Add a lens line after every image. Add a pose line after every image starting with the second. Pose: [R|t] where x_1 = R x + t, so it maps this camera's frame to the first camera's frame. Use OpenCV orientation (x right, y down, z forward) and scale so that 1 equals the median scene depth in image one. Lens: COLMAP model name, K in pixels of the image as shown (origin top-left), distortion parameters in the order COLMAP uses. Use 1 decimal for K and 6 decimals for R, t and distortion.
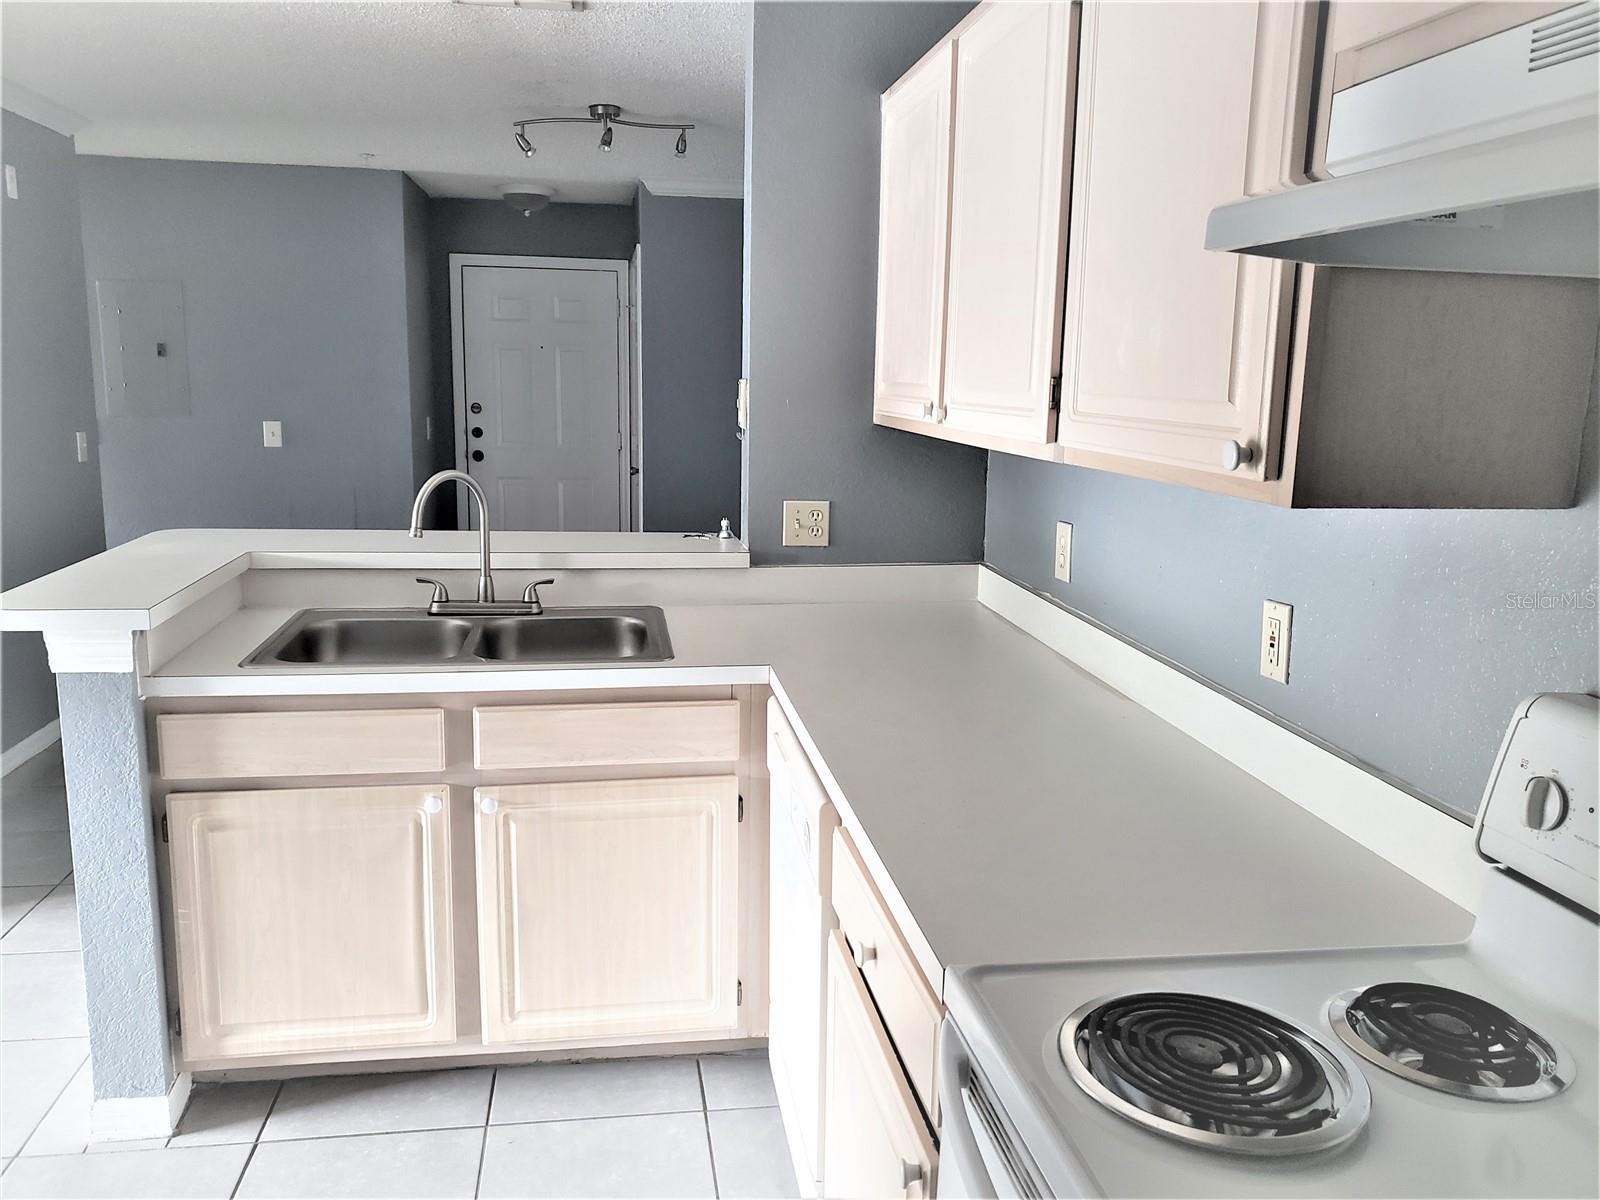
lens RADIAL K [[1270.4, 0, 800.0], [0, 1270.4, 600.0], [0, 0, 1]] dist [-0.001171, -0.000428]
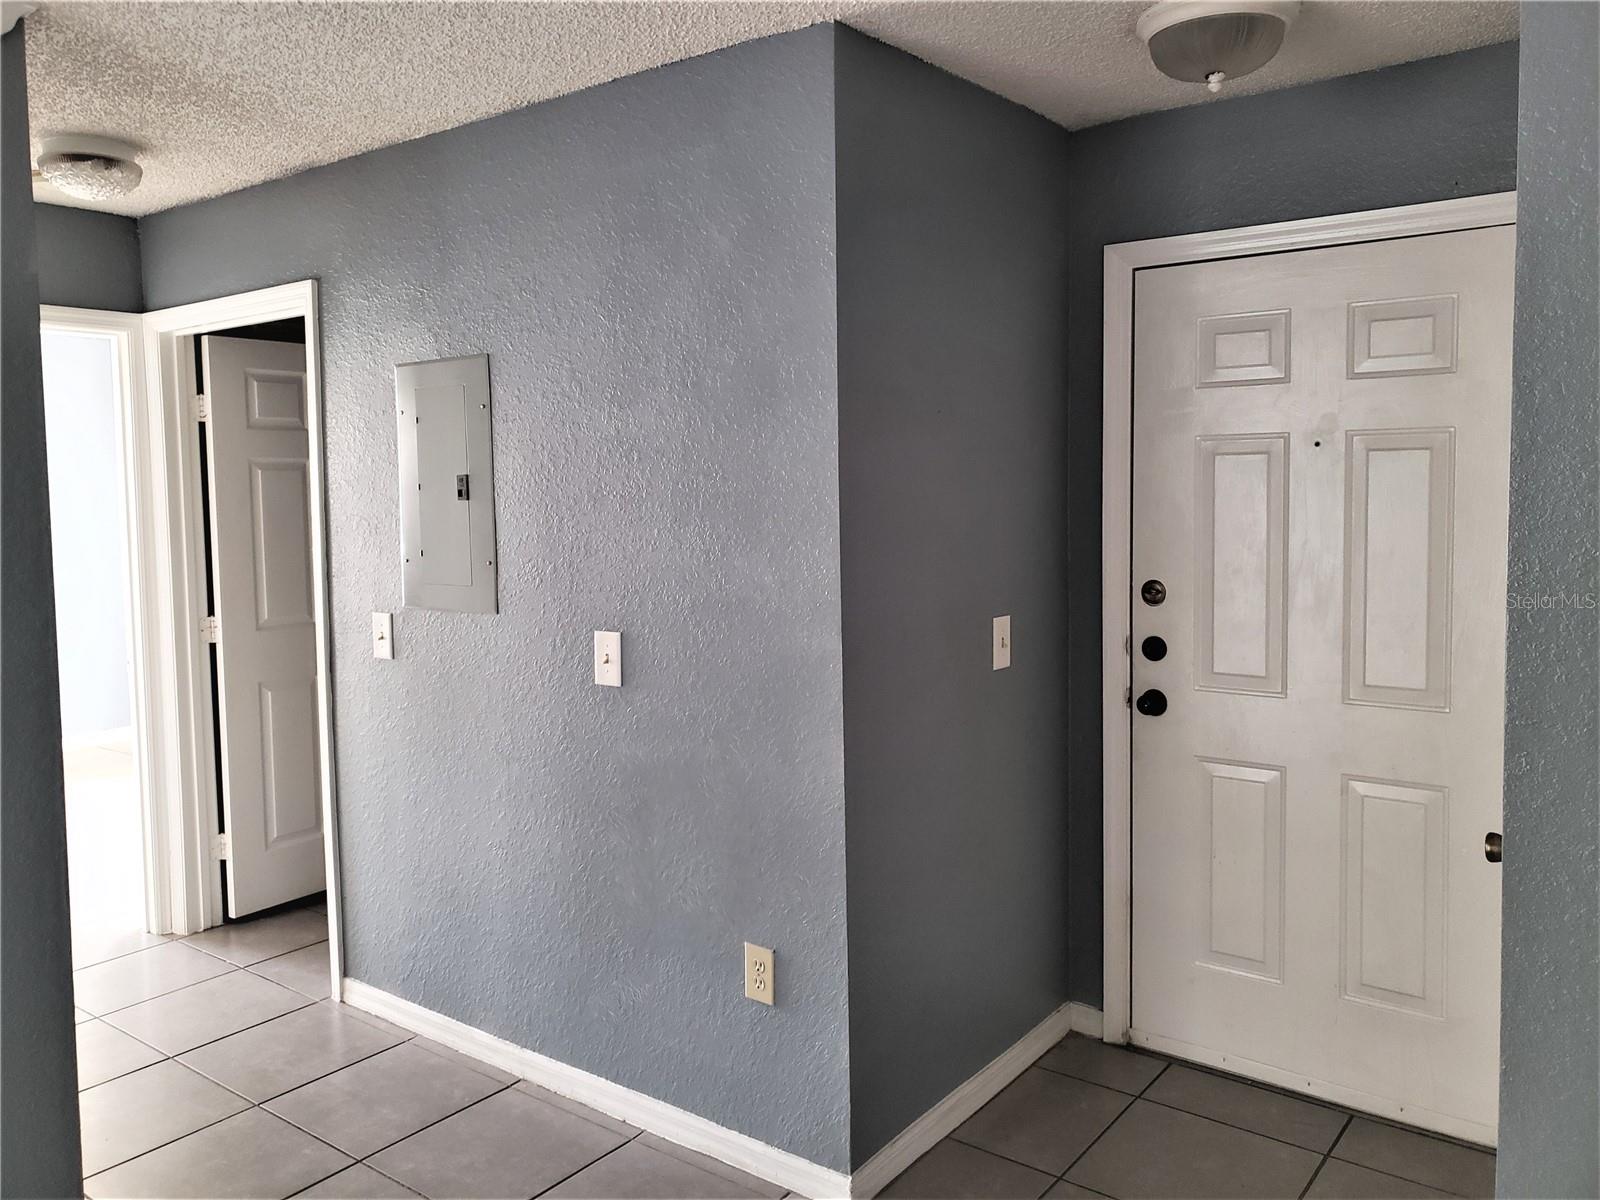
lens RADIAL K [[1232.1, 0, 798.4], [0, 1232.1, 552.5], [0, 0, 1]] dist [-0.014073, -0.005213]
pose [[0.685405, 0.014036, -0.728027, -0.067700], [-0.098286, 0.992448, -0.073398, -0.235156], [0.721498, 0.121862, 0.681608, 1.212468]]
